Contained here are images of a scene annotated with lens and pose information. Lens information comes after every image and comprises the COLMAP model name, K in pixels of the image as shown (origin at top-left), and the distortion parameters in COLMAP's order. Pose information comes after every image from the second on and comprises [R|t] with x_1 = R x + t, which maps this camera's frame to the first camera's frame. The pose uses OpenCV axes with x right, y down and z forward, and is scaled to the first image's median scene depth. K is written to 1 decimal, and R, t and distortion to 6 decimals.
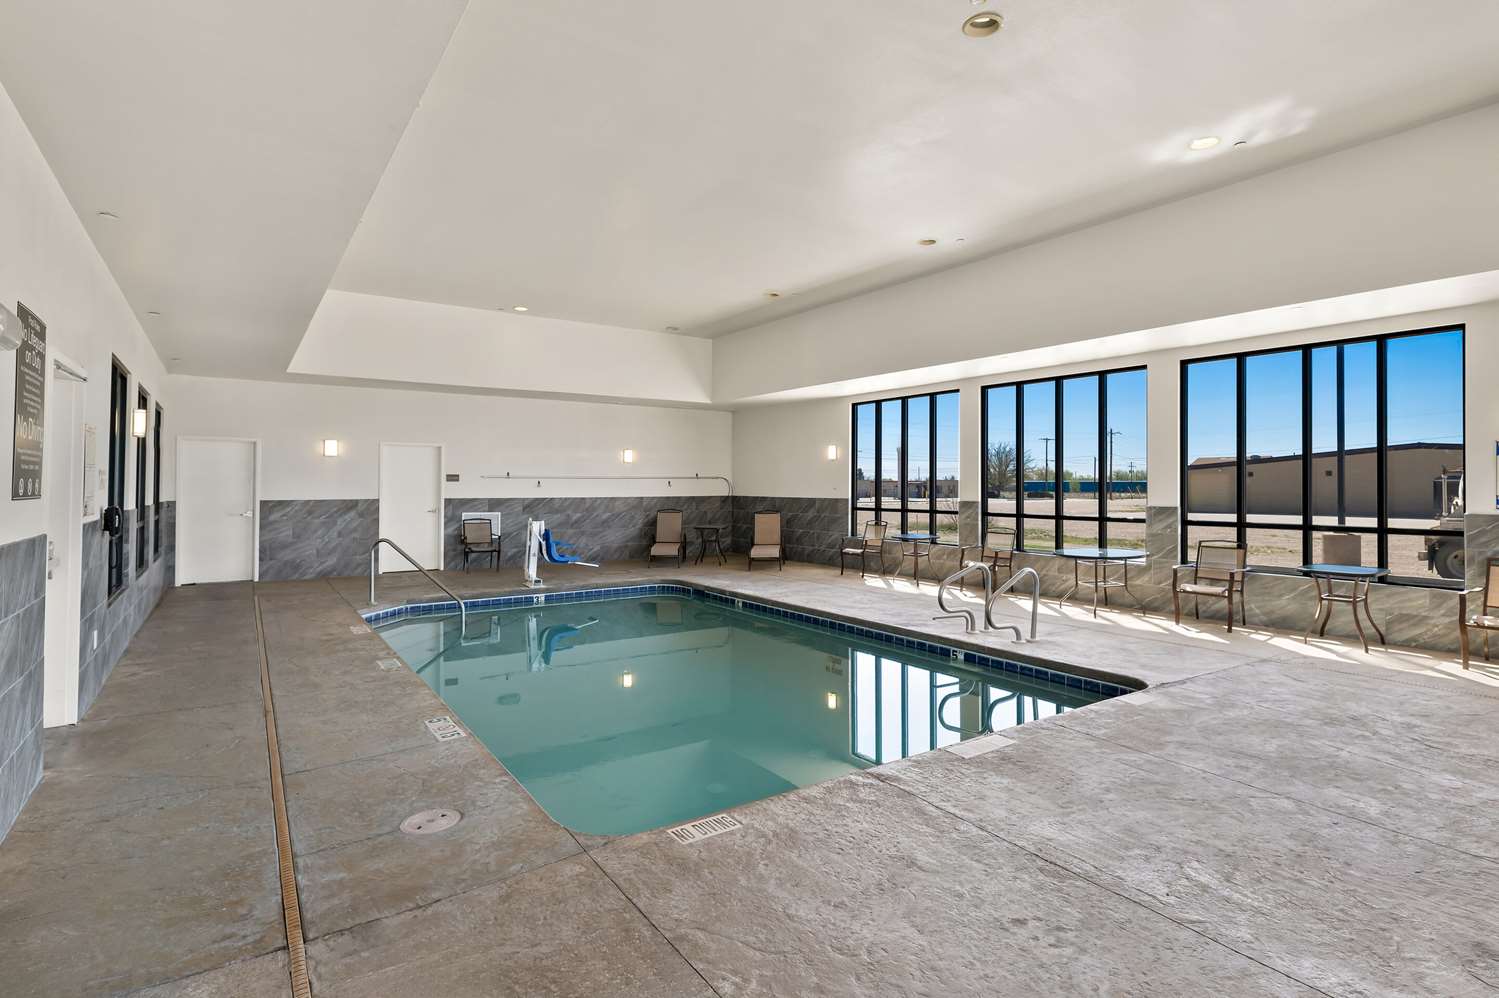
lens RADIAL K [[744.9, 0, 750.6], [0, 744.9, 488.3], [0, 0, 1]] dist [0.002407, 0.000125]
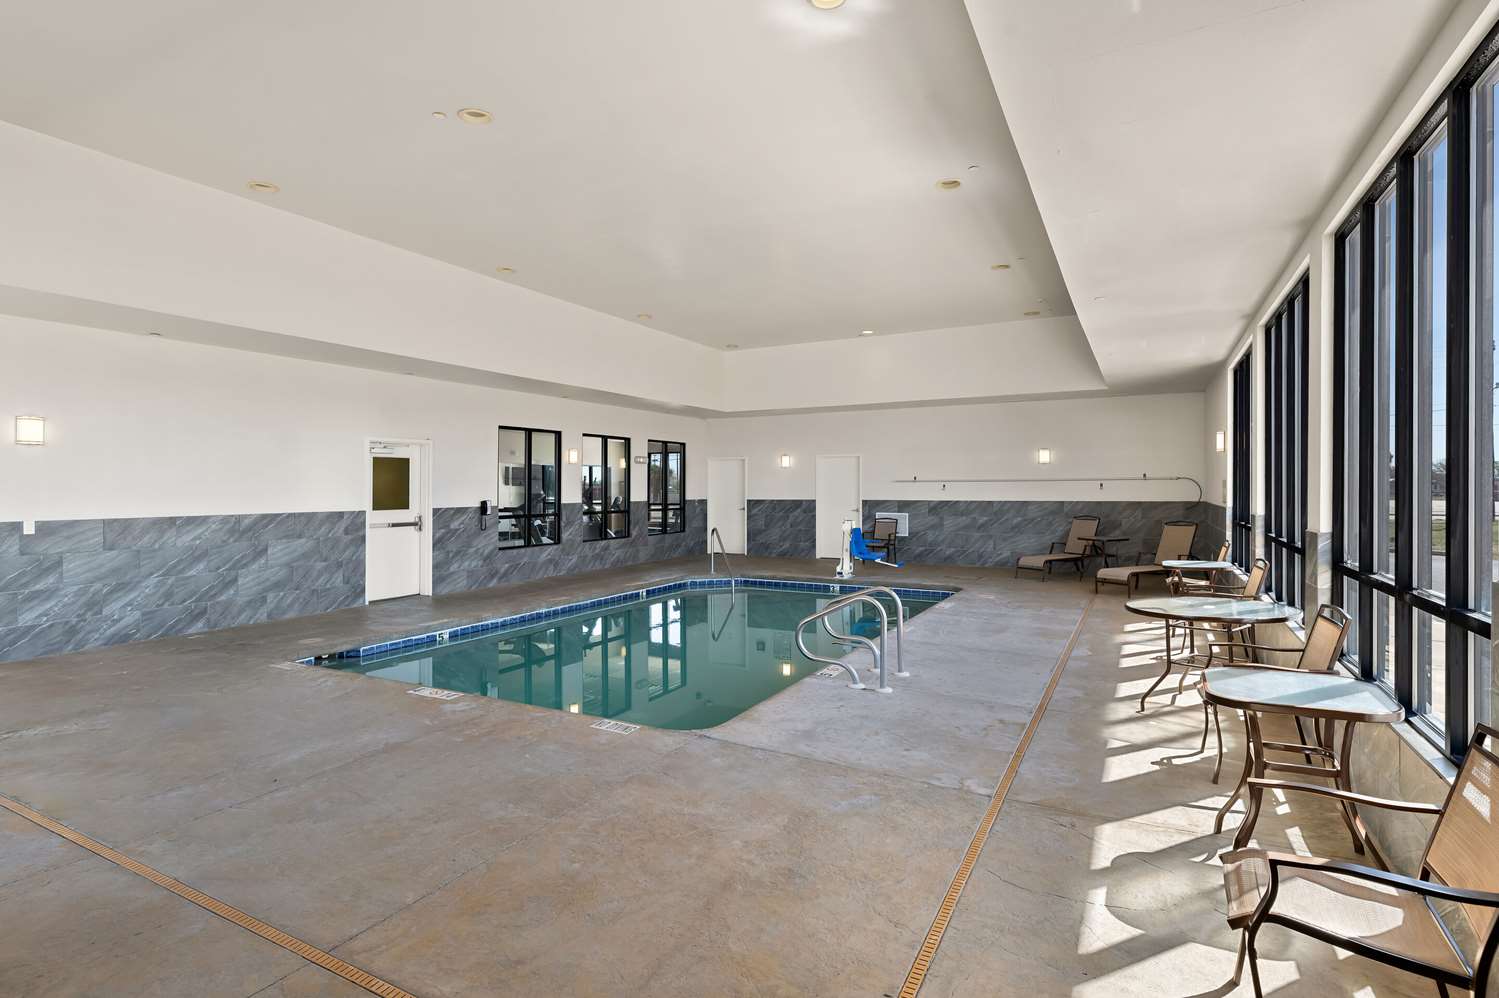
lens RADIAL K [[744.9, 0, 749.4], [0, 744.9, 494.2], [0, 0, 1]] dist [0.002407, 0.000125]
pose [[0.461050, 0.005165, -0.887359, 0.590724], [0.001128, 0.999979, 0.006406, -0.003495], [0.887374, -0.003954, 0.461034, 0.311216]]
